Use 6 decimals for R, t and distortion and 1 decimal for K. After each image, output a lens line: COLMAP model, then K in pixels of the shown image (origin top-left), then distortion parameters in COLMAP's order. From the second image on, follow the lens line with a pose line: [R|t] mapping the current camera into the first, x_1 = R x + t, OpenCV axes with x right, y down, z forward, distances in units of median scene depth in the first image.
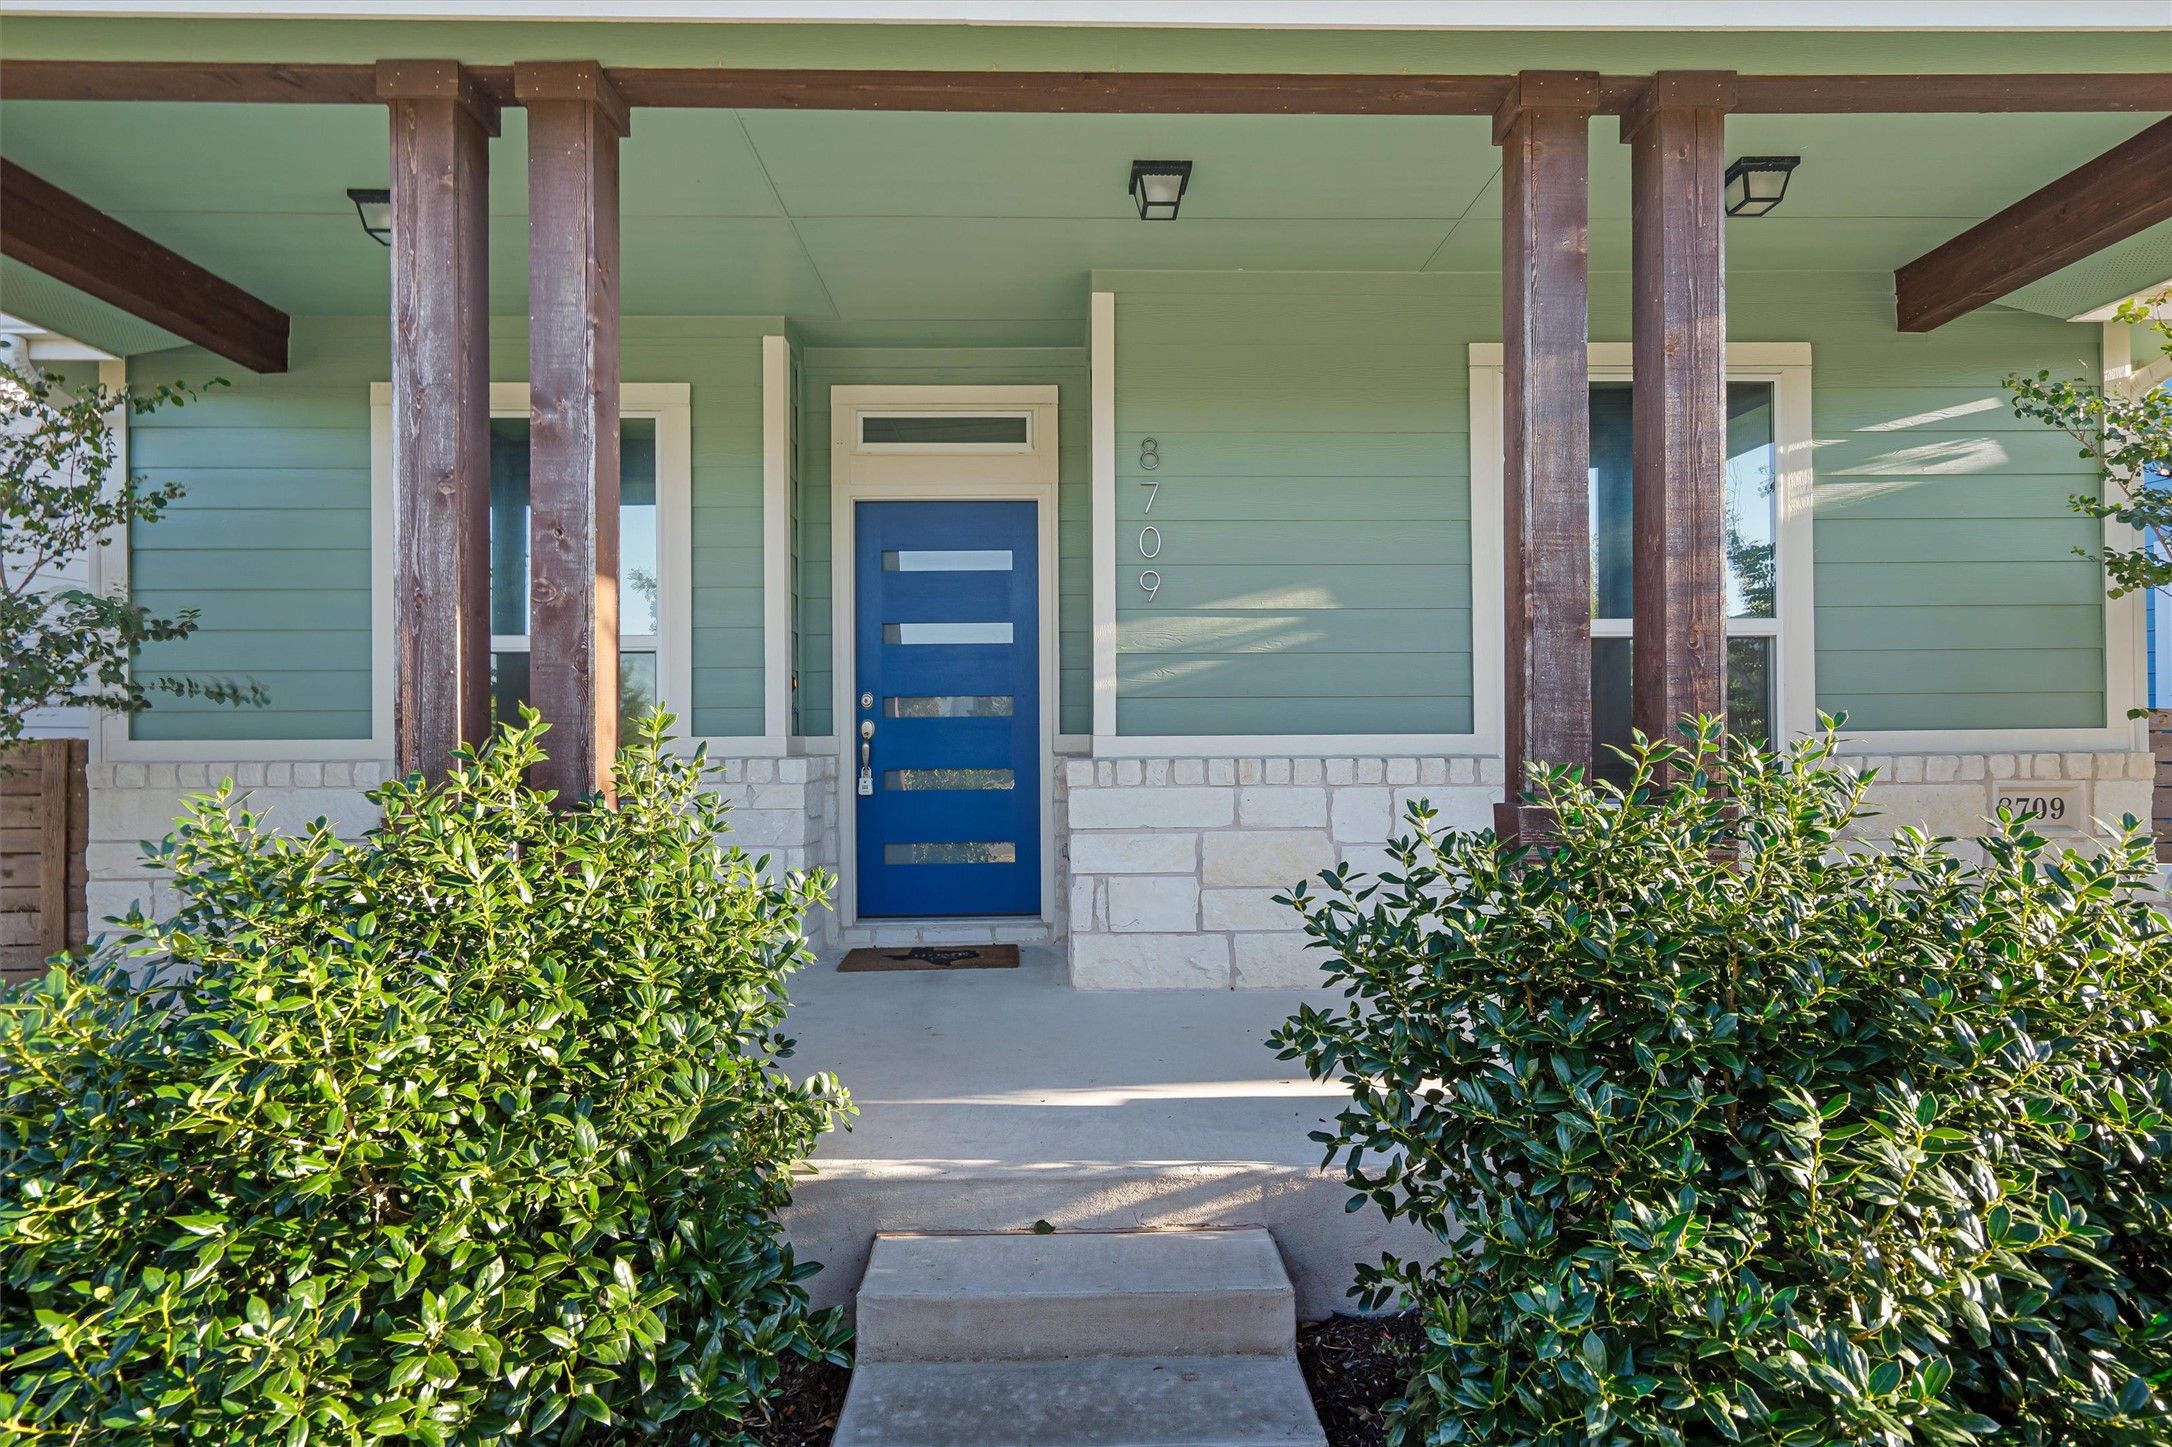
lens RADIAL K [[1123.0, 0, 1084.7], [0, 1123.0, 730.5], [0, 0, 1]] dist [0.005135, -0.003724]
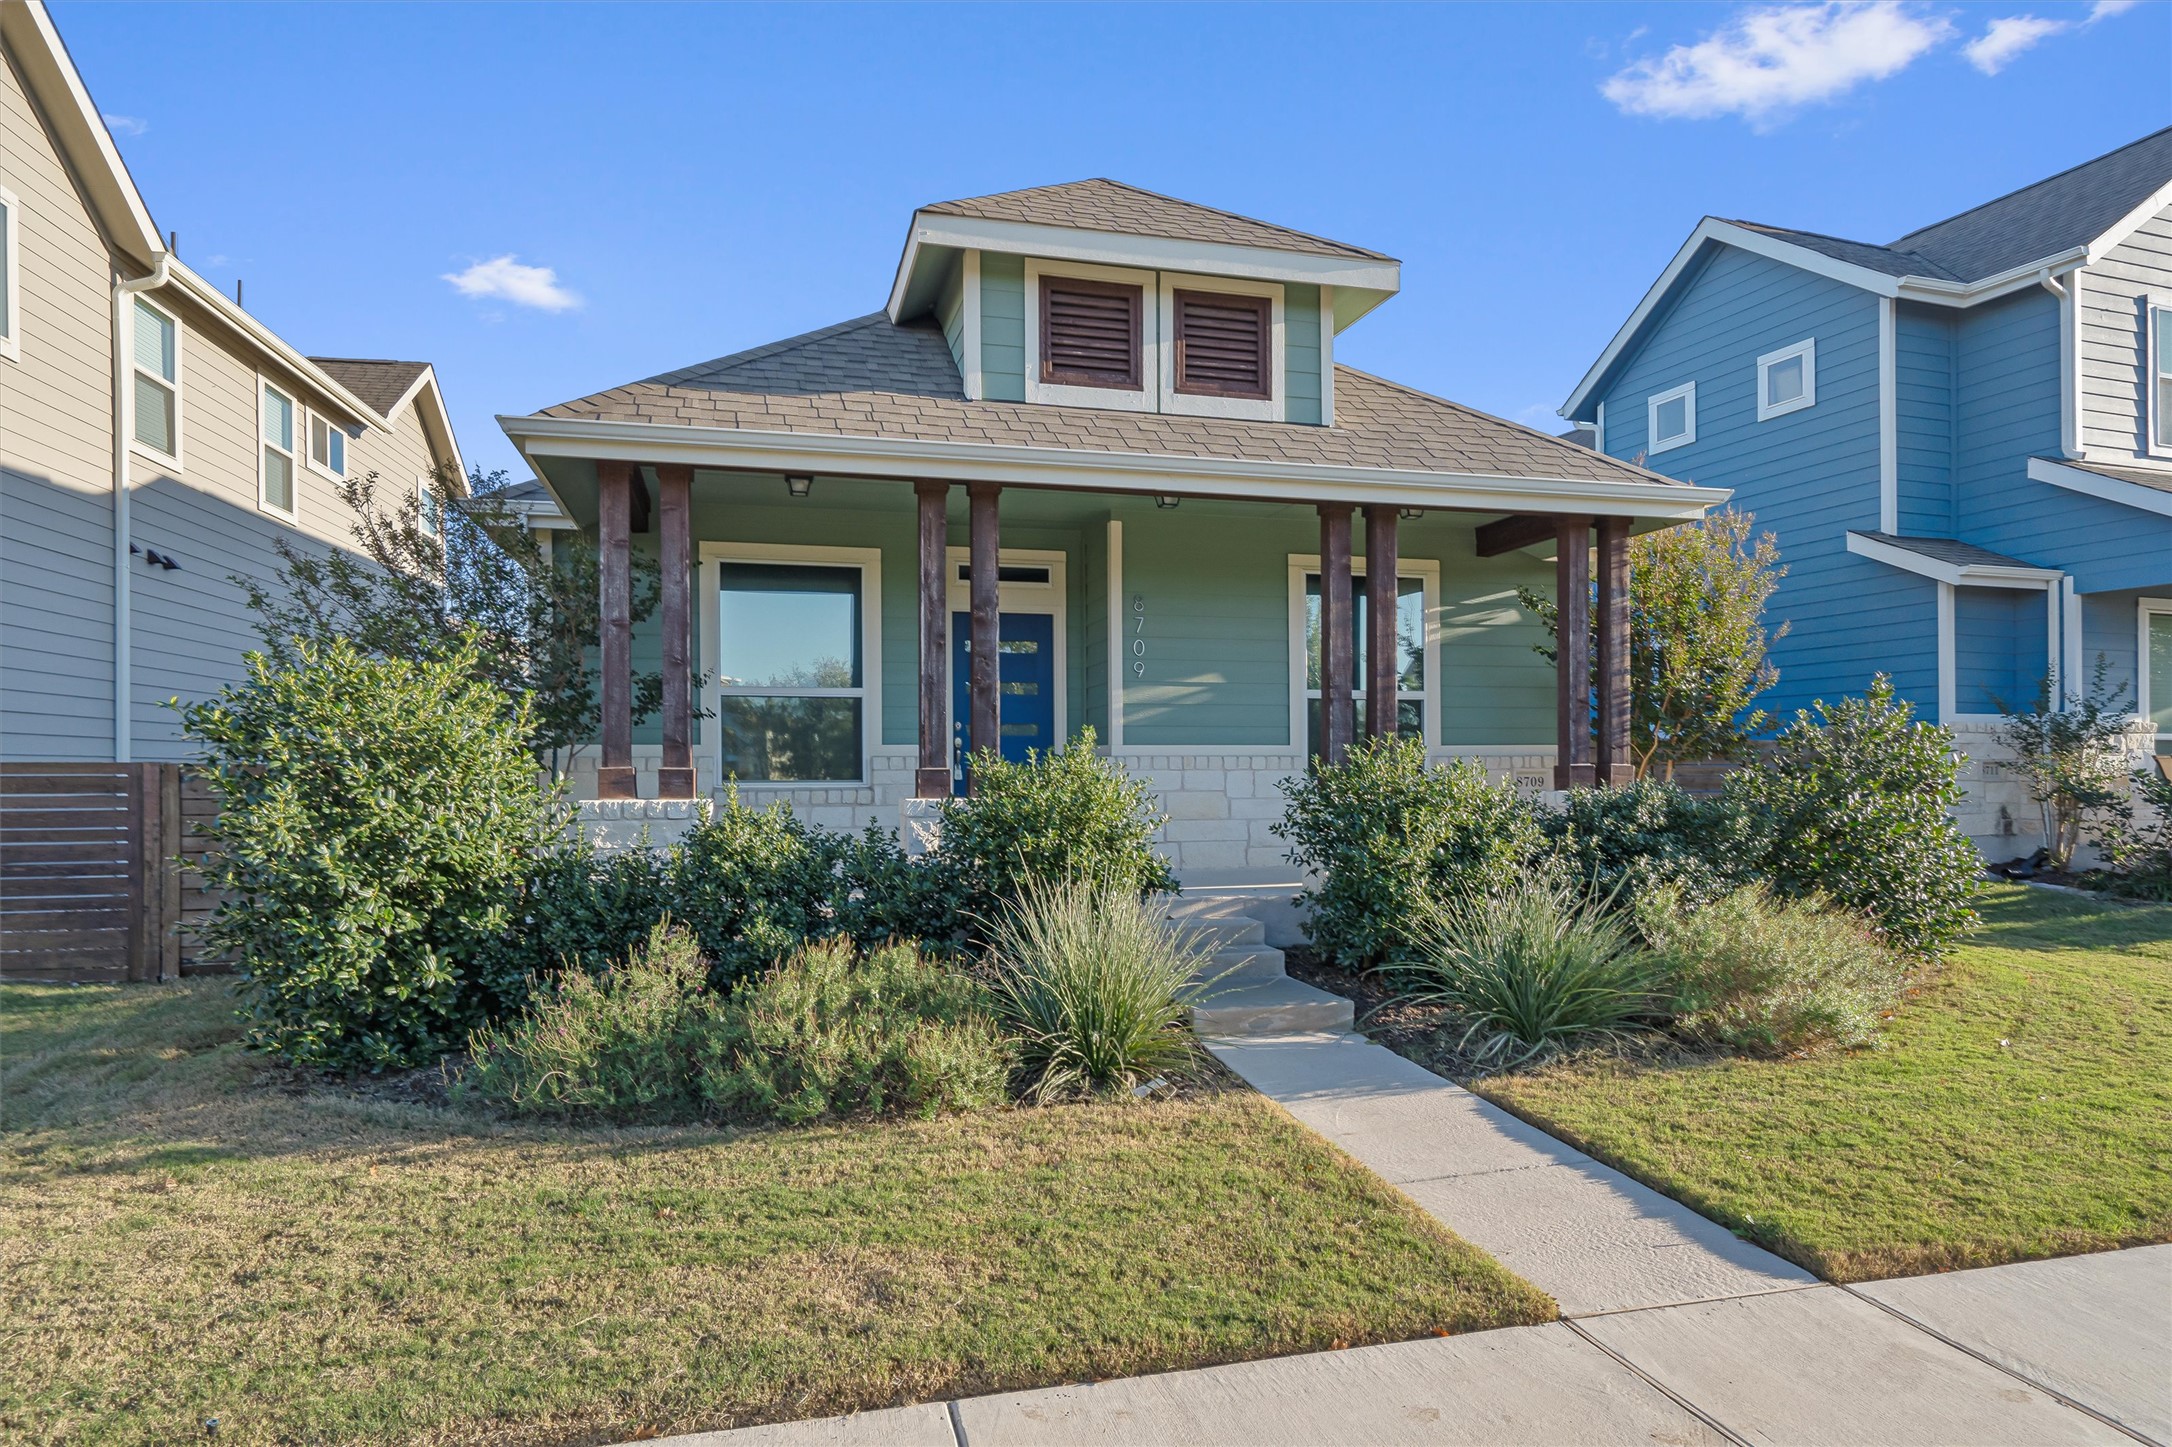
lens RADIAL K [[1209.5, 0, 1041.6], [0, 1209.5, 759.1], [0, 0, 1]] dist [0.001017, 0.001862]
pose [[0.977265, 0.005860, 0.211941, -0.559496], [-0.005047, 0.999978, -0.004379, 0.039417], [-0.211962, 0.003210, 0.977273, -1.052023]]
